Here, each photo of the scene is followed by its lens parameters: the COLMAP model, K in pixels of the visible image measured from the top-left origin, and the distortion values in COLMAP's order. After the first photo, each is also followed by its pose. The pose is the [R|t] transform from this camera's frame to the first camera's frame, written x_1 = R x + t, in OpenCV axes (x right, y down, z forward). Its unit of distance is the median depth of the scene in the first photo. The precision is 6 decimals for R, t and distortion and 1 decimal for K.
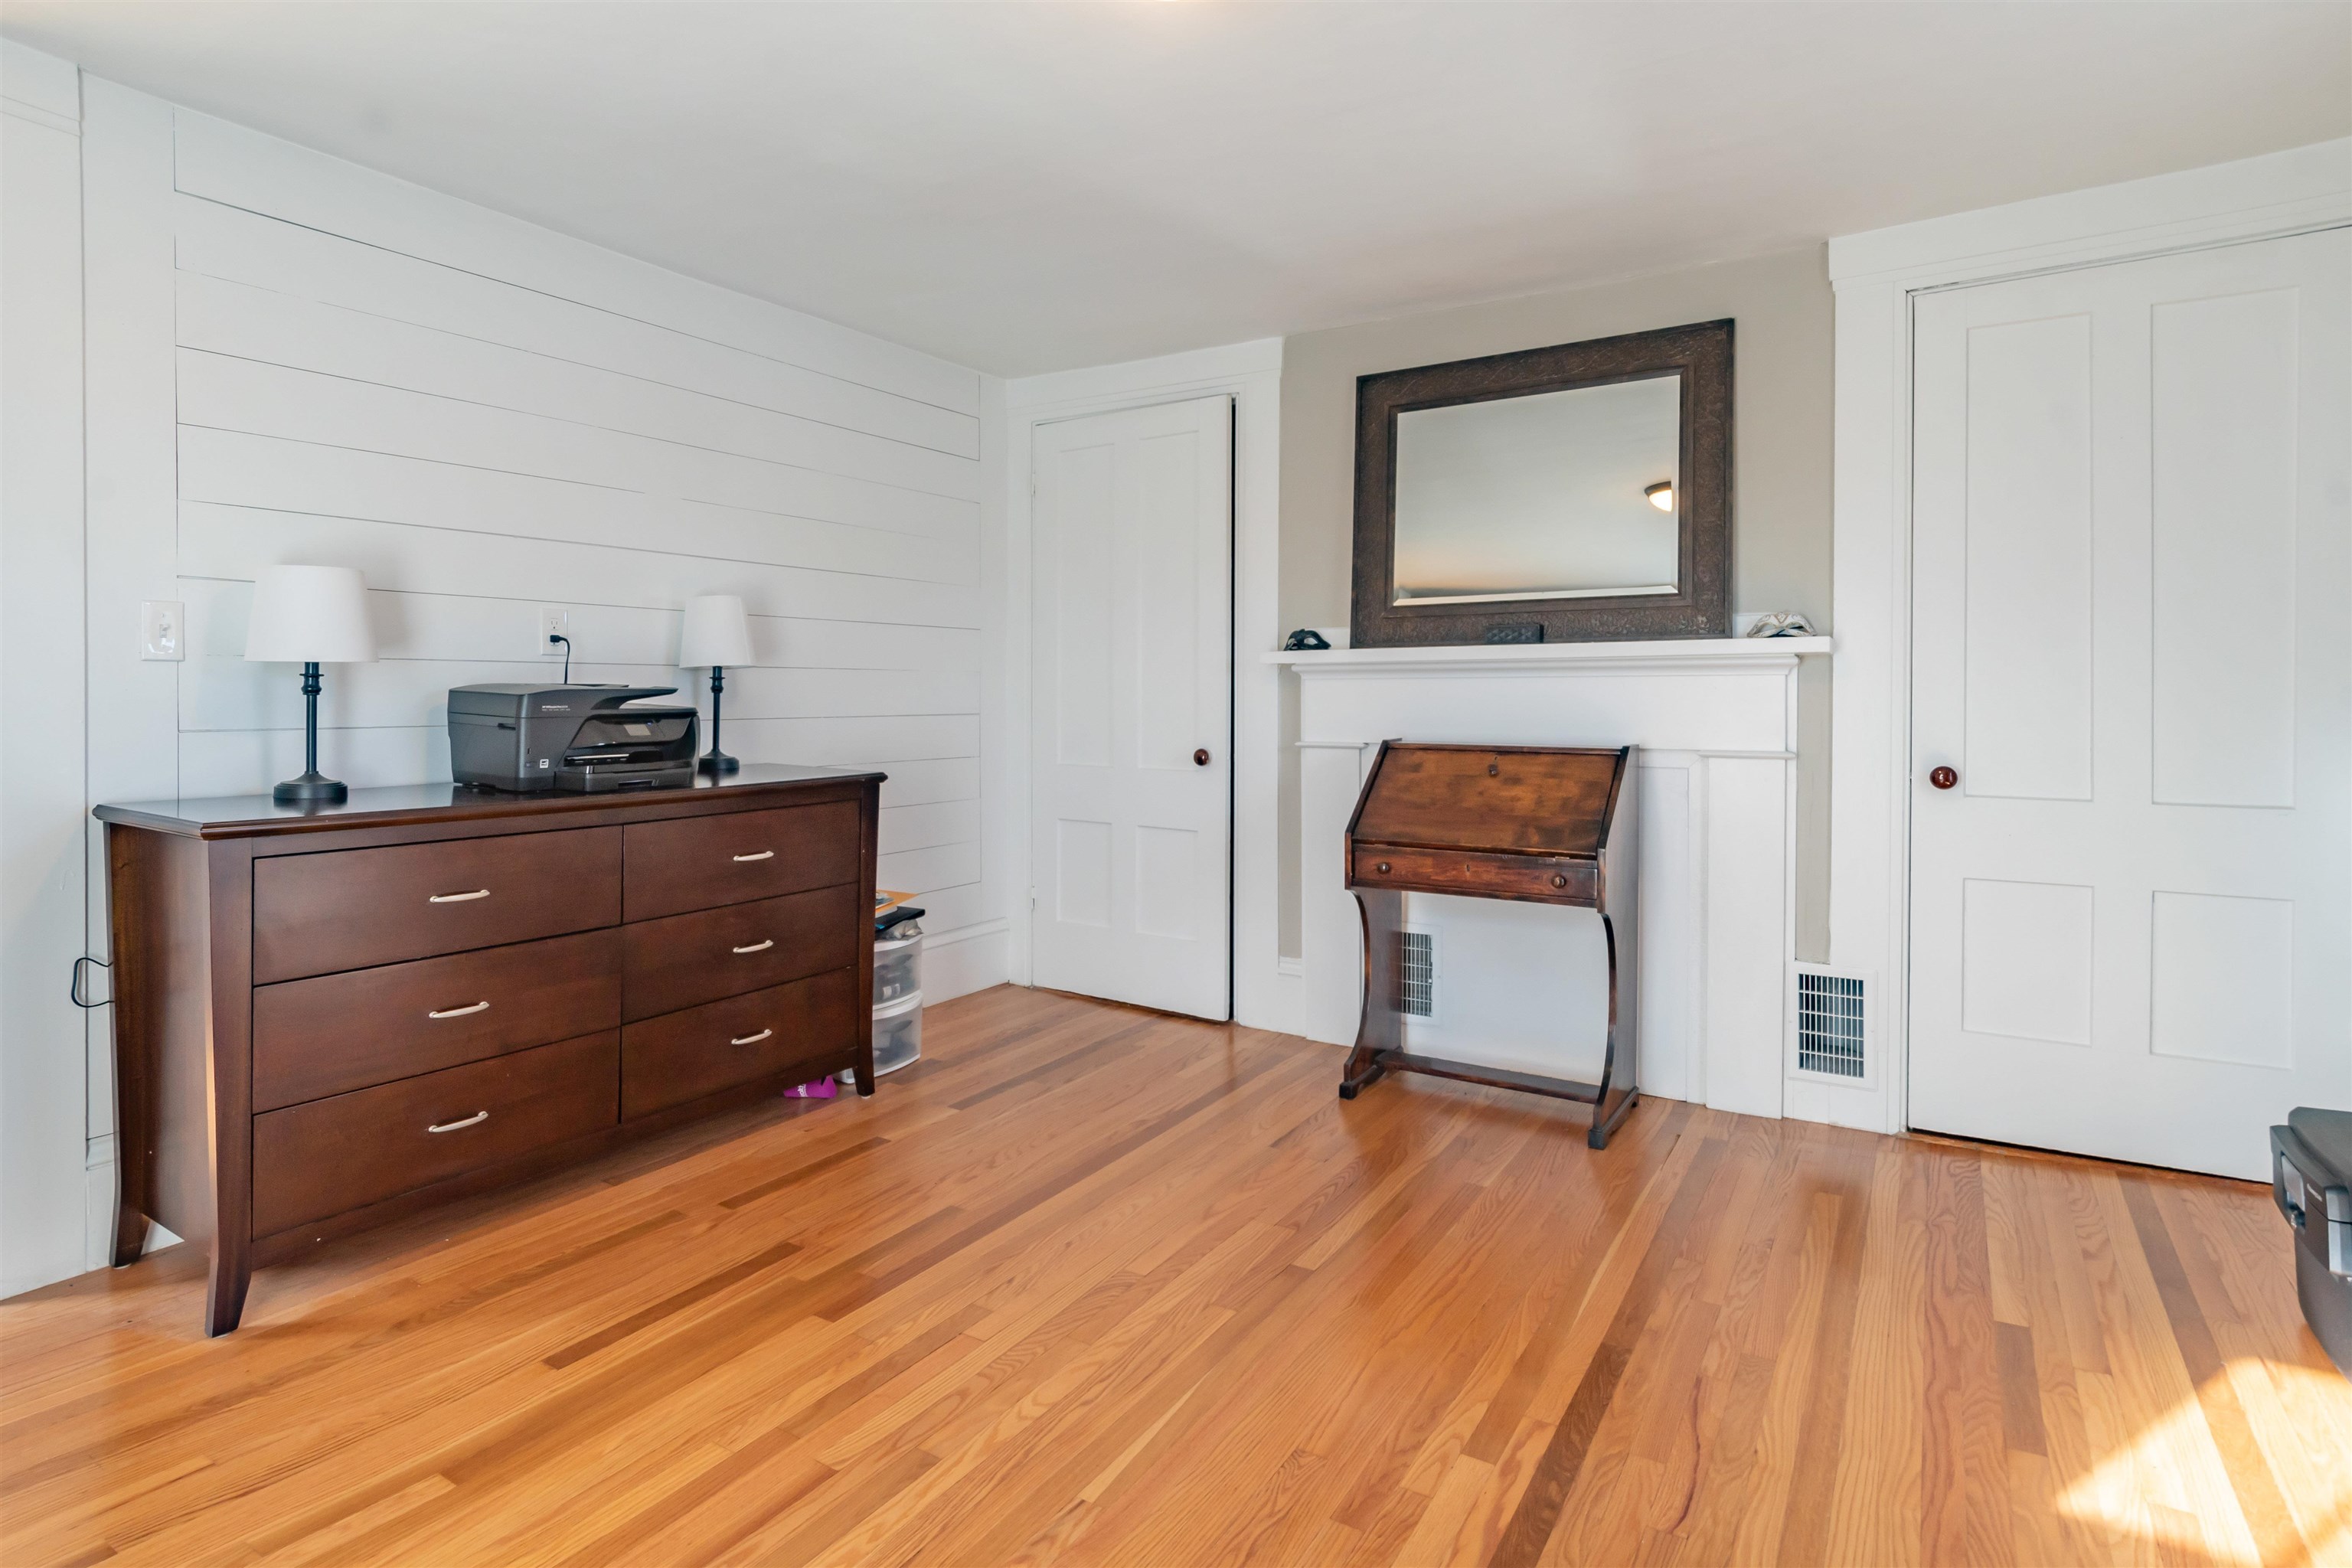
lens RADIAL K [[1197.4, 0, 1130.1], [0, 1197.4, 707.4], [0, 0, 1]] dist [-0.013292, 0.000031]
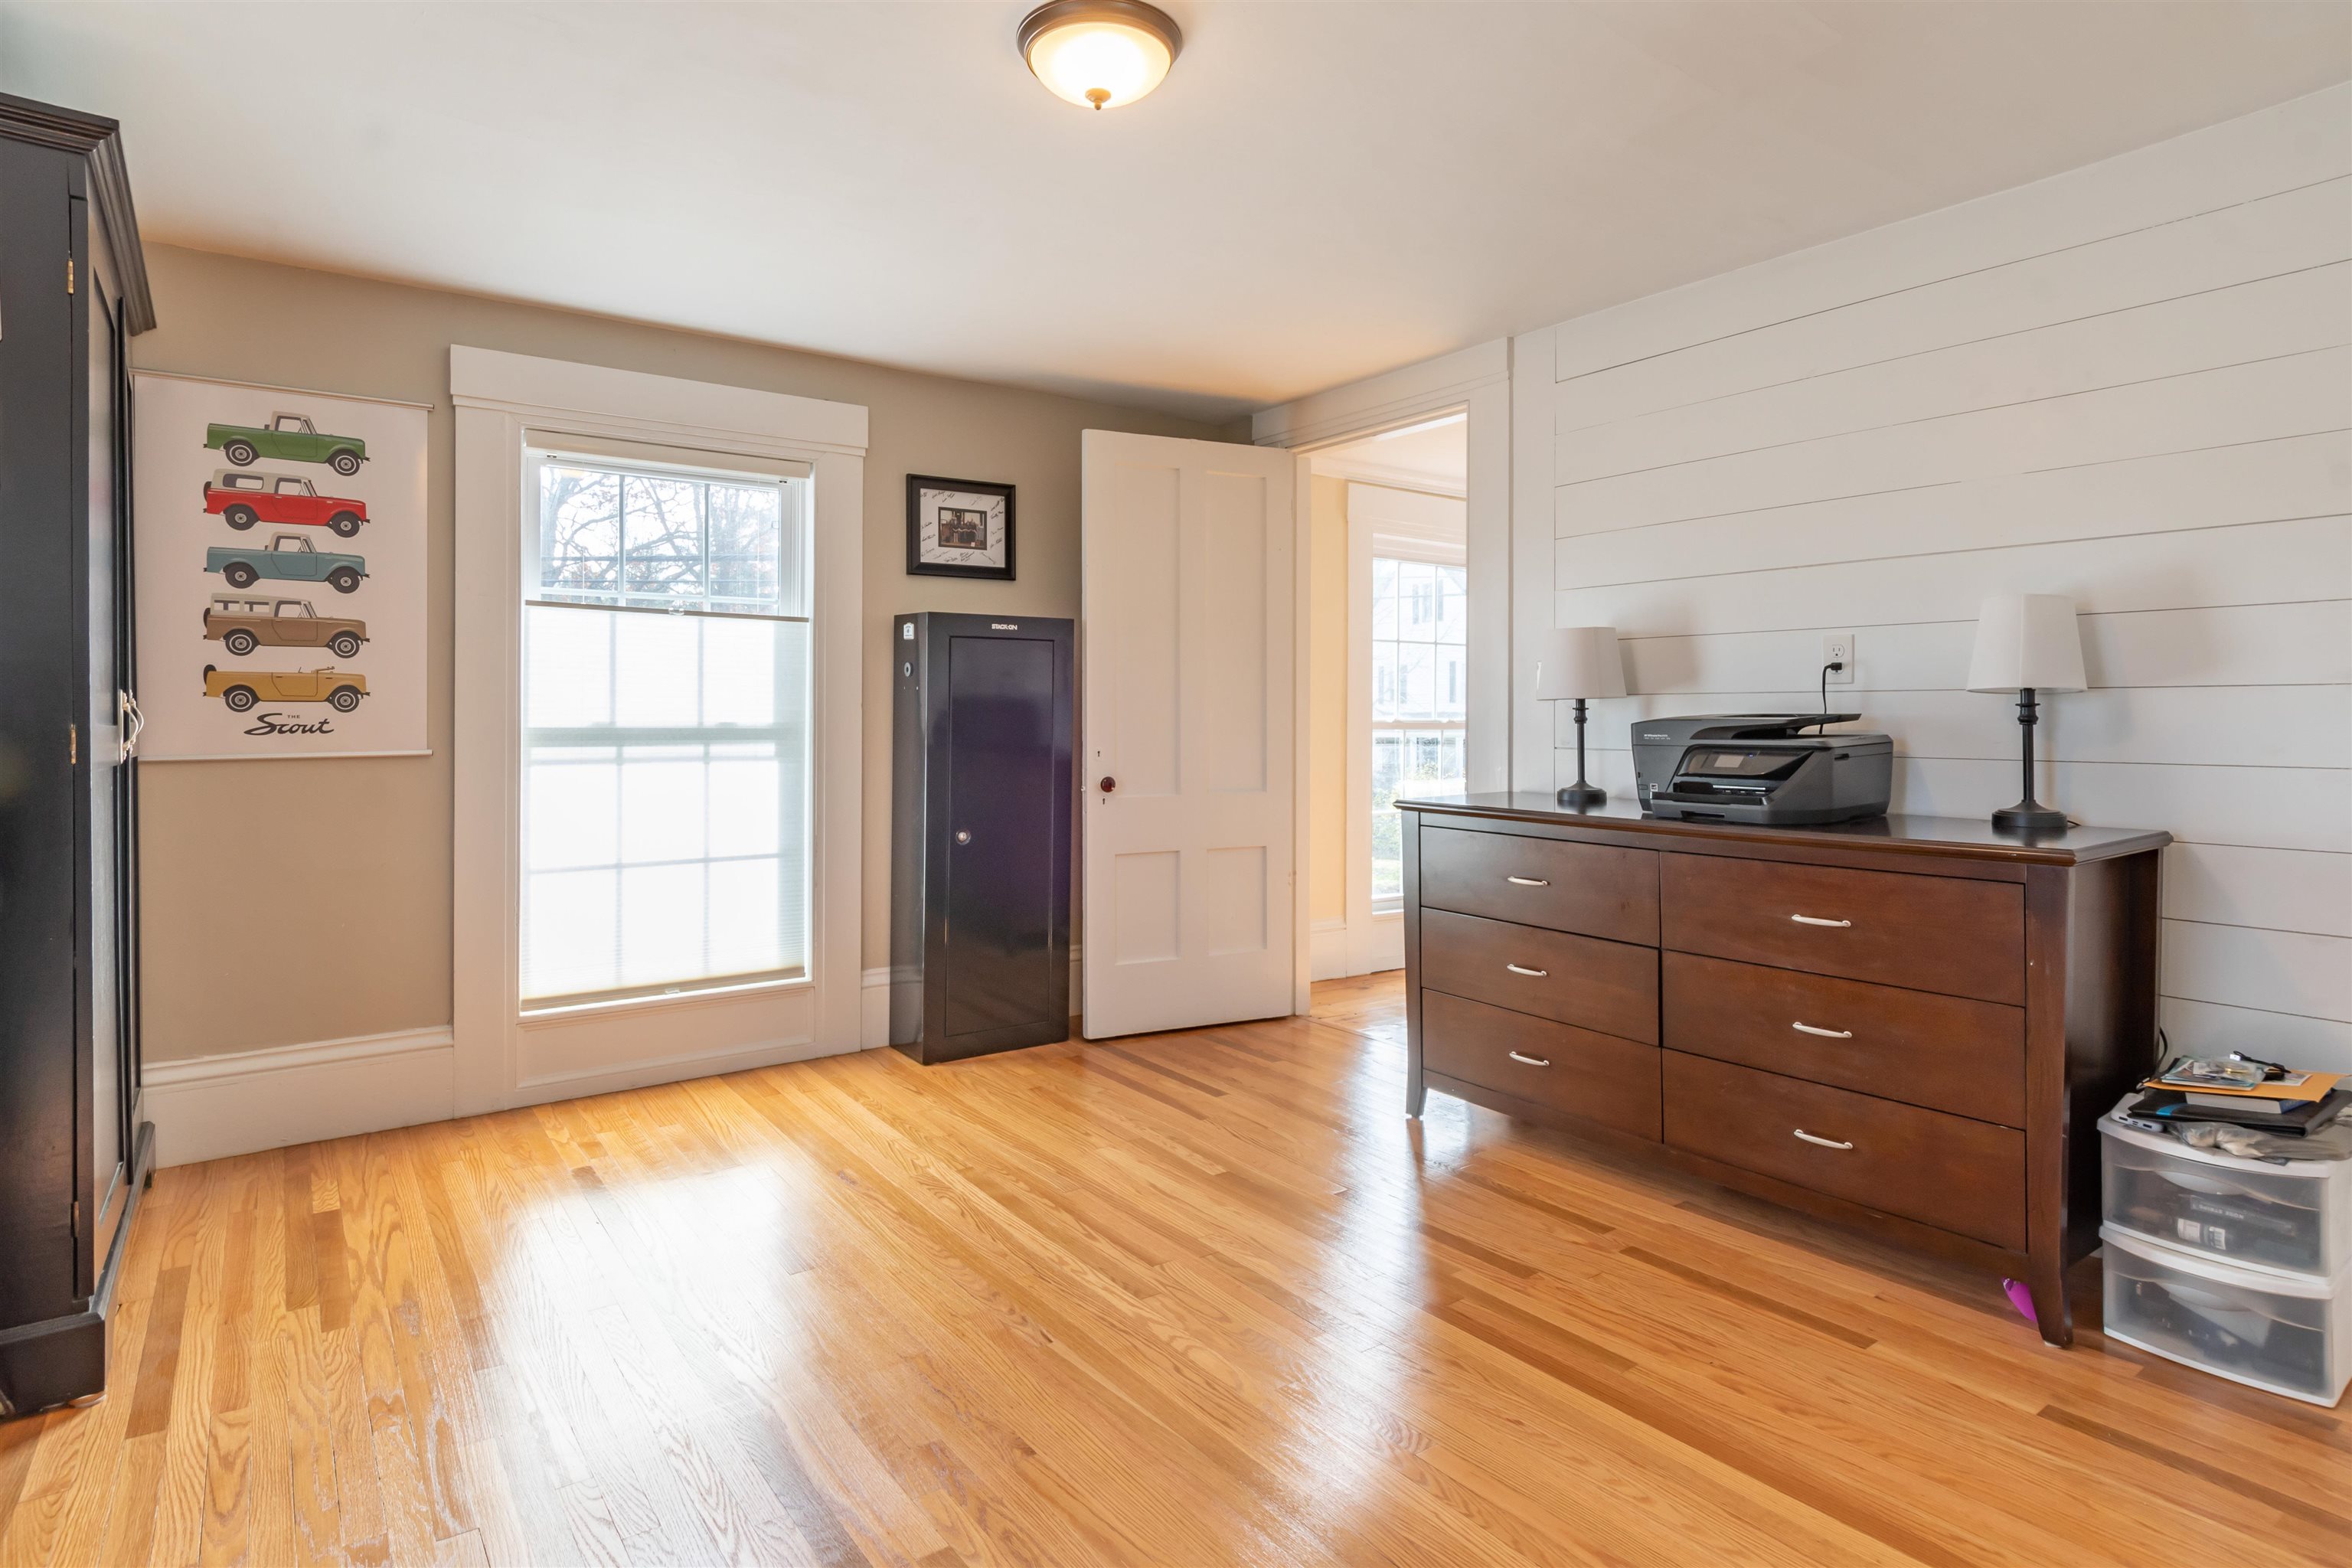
lens RADIAL K [[1256.7, 0, 1147.9], [0, 1256.7, 710.1], [0, 0, 1]] dist [0.000361, -0.001169]
pose [[-0.359446, -0.003236, -0.933160, 0.734567], [-0.011623, 0.999932, 0.001010, -0.019328], [0.933093, 0.011209, -0.359459, 0.959026]]
